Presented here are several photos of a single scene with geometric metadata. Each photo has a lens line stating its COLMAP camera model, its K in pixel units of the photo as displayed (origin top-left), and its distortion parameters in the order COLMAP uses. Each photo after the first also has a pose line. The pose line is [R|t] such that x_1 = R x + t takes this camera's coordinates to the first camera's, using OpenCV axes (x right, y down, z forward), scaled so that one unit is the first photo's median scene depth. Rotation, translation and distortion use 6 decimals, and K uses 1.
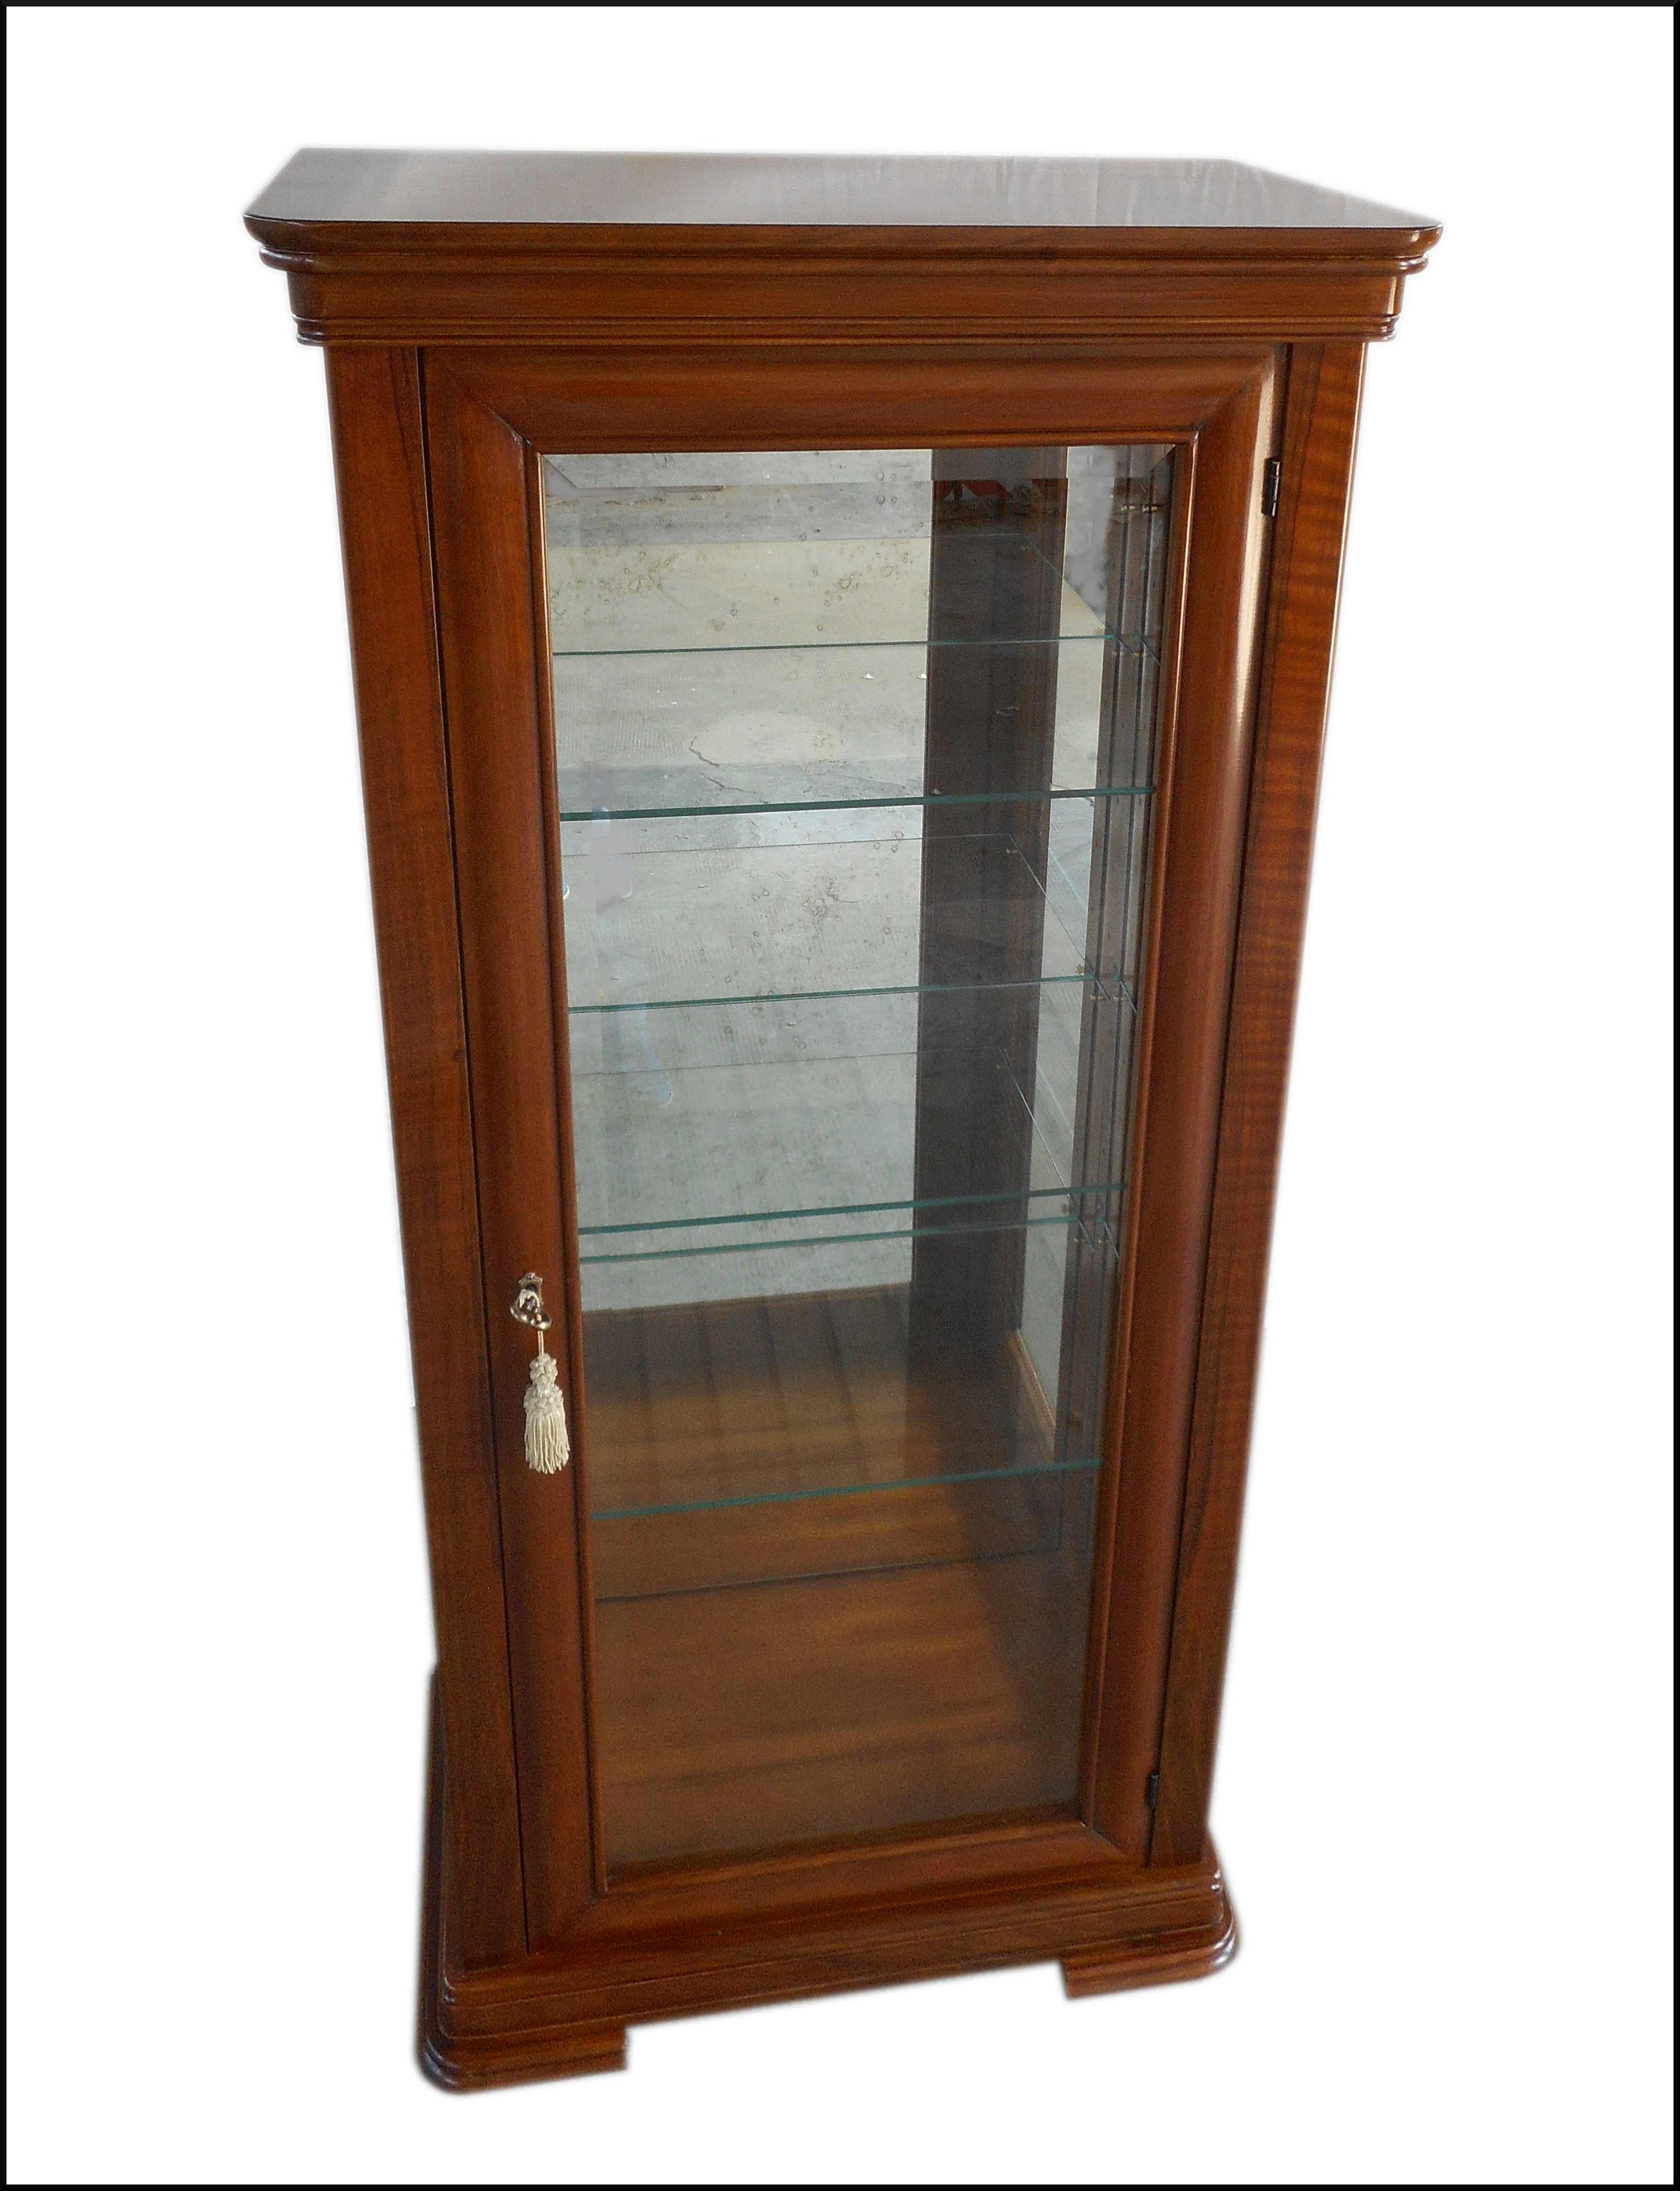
lens RADIAL K [[2259.8, 0, 893.4], [0, 2259.8, 1047.9], [0, 0, 1]] dist [-0.002802, 0.000000]
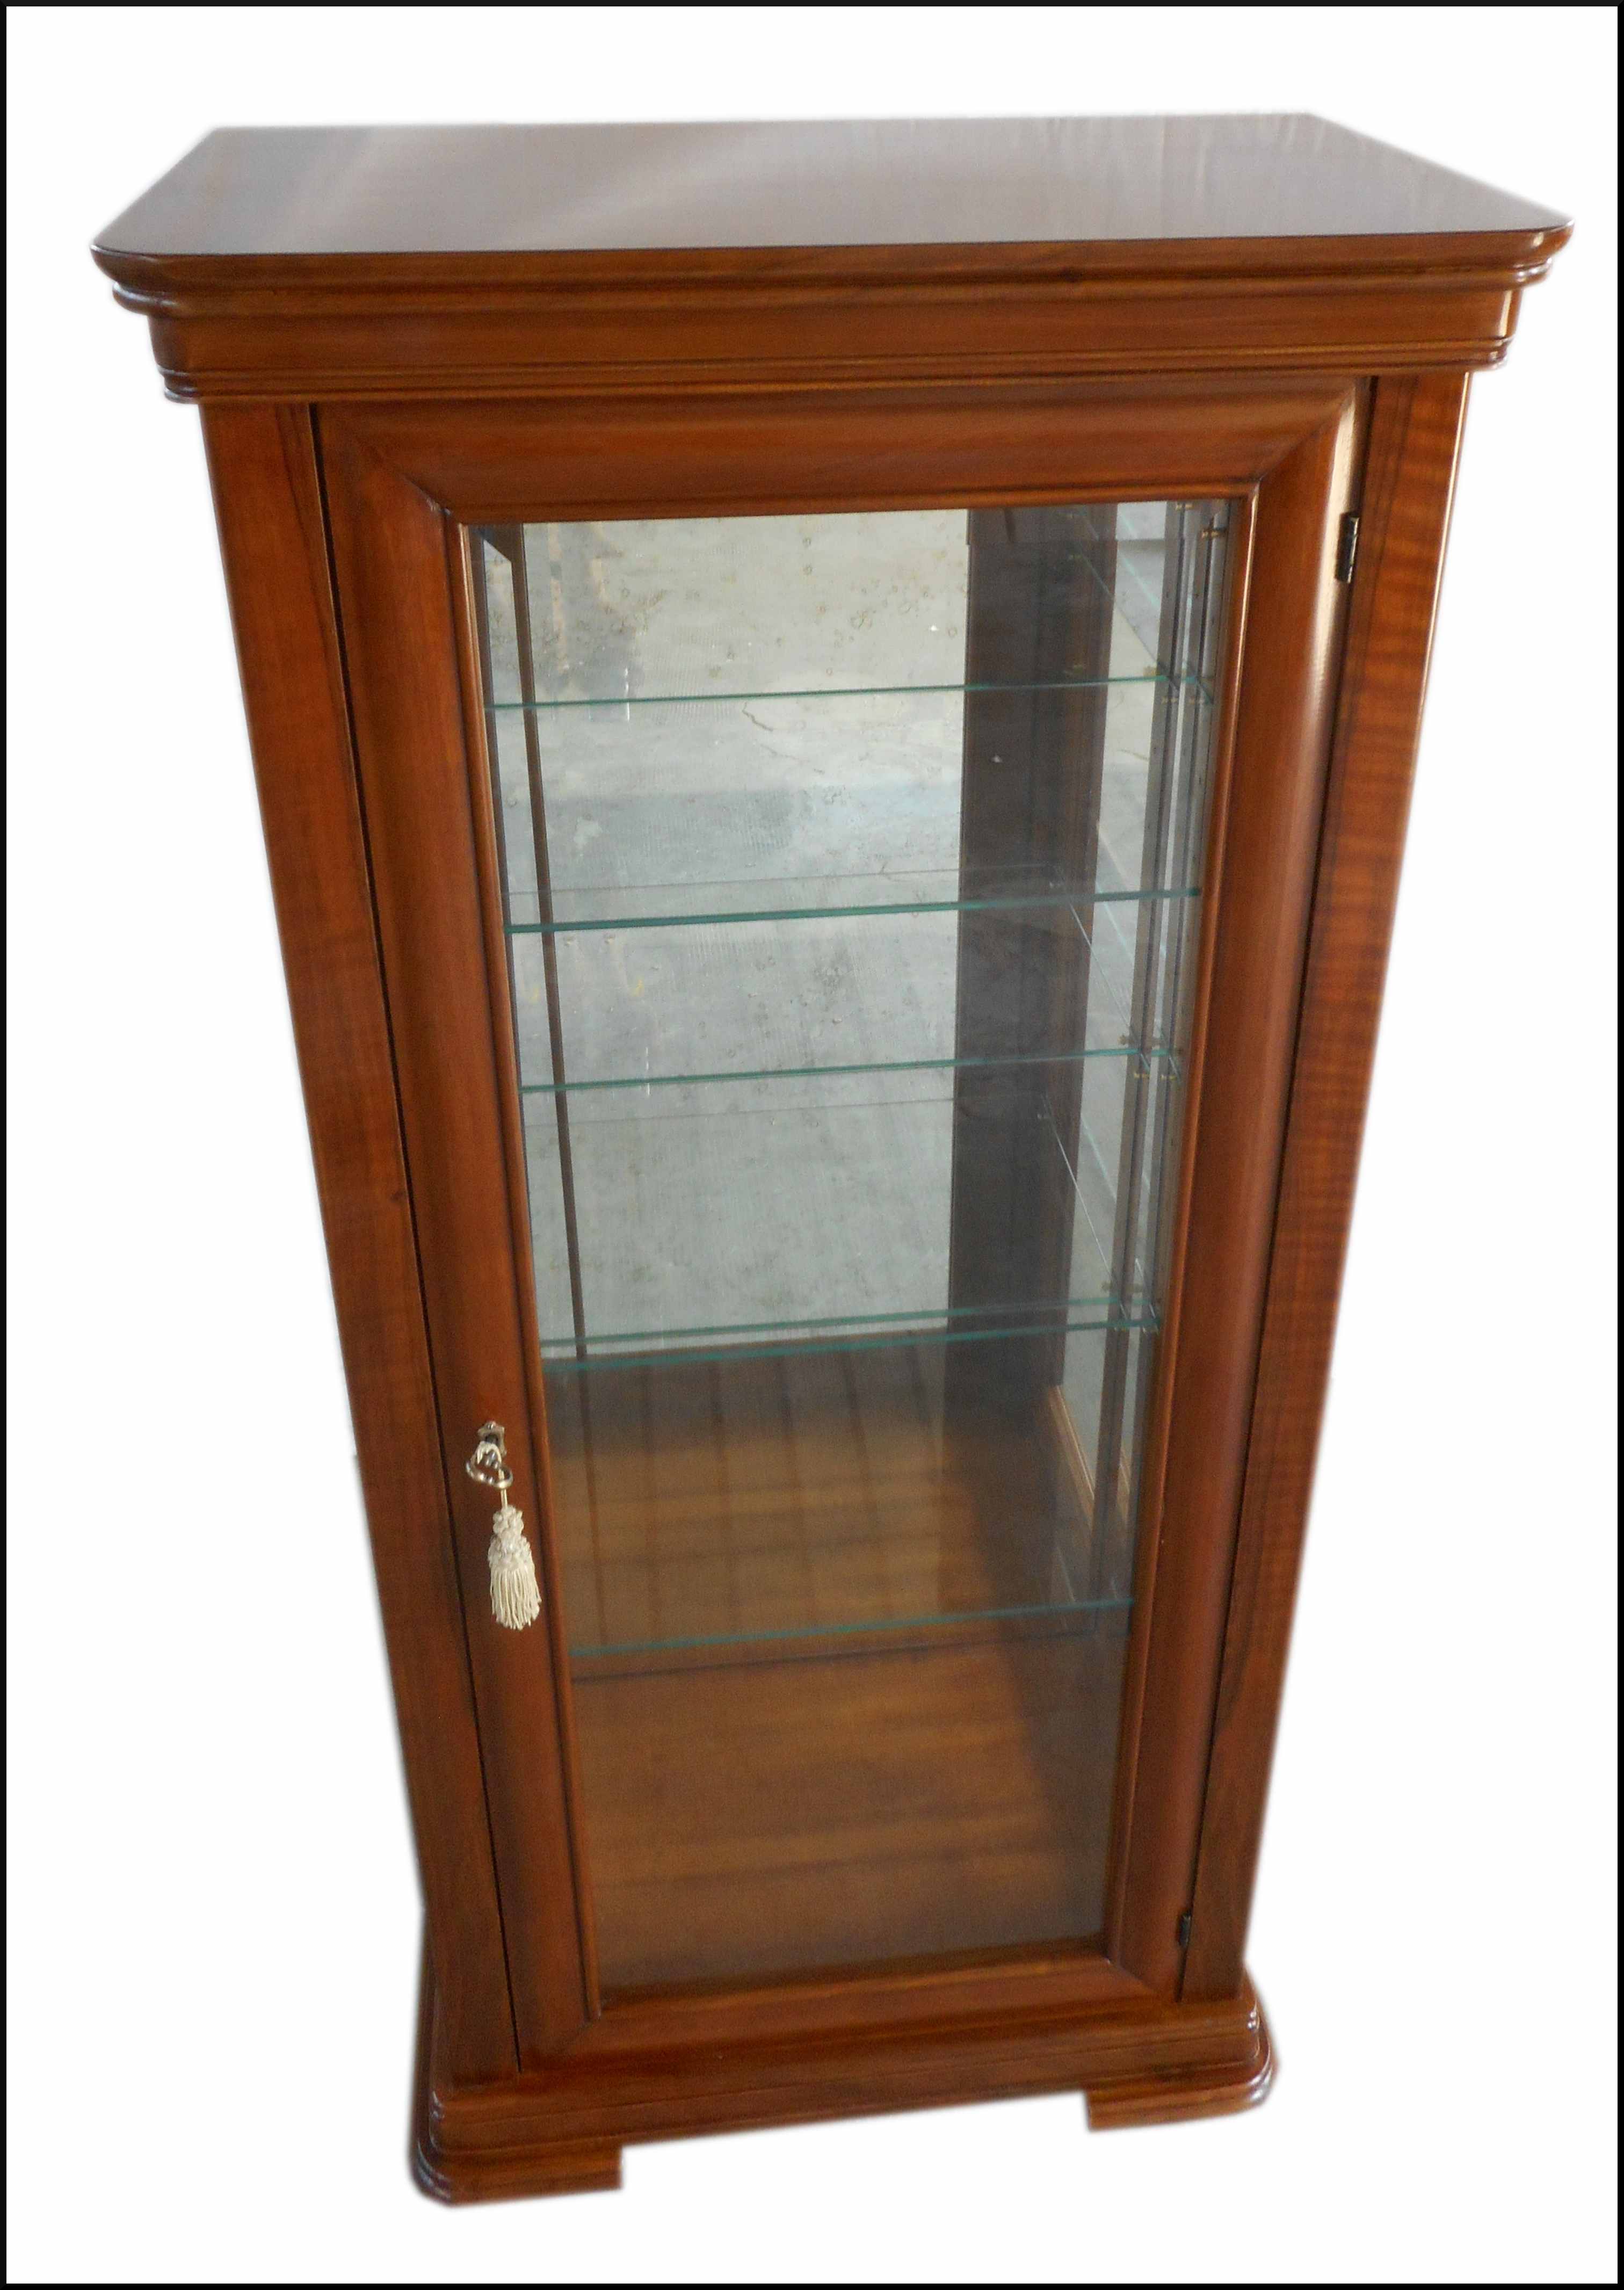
lens RADIAL K [[2192.8, 0, 817.0], [0, 2192.8, 1143.6], [0, 0, 1]] dist [-0.003108, 0.000000]
pose [[0.997224, 0.012741, -0.073368, 0.030129], [-0.005698, 0.995421, 0.095414, -0.090006], [0.074248, -0.094731, 0.992730, 0.144413]]
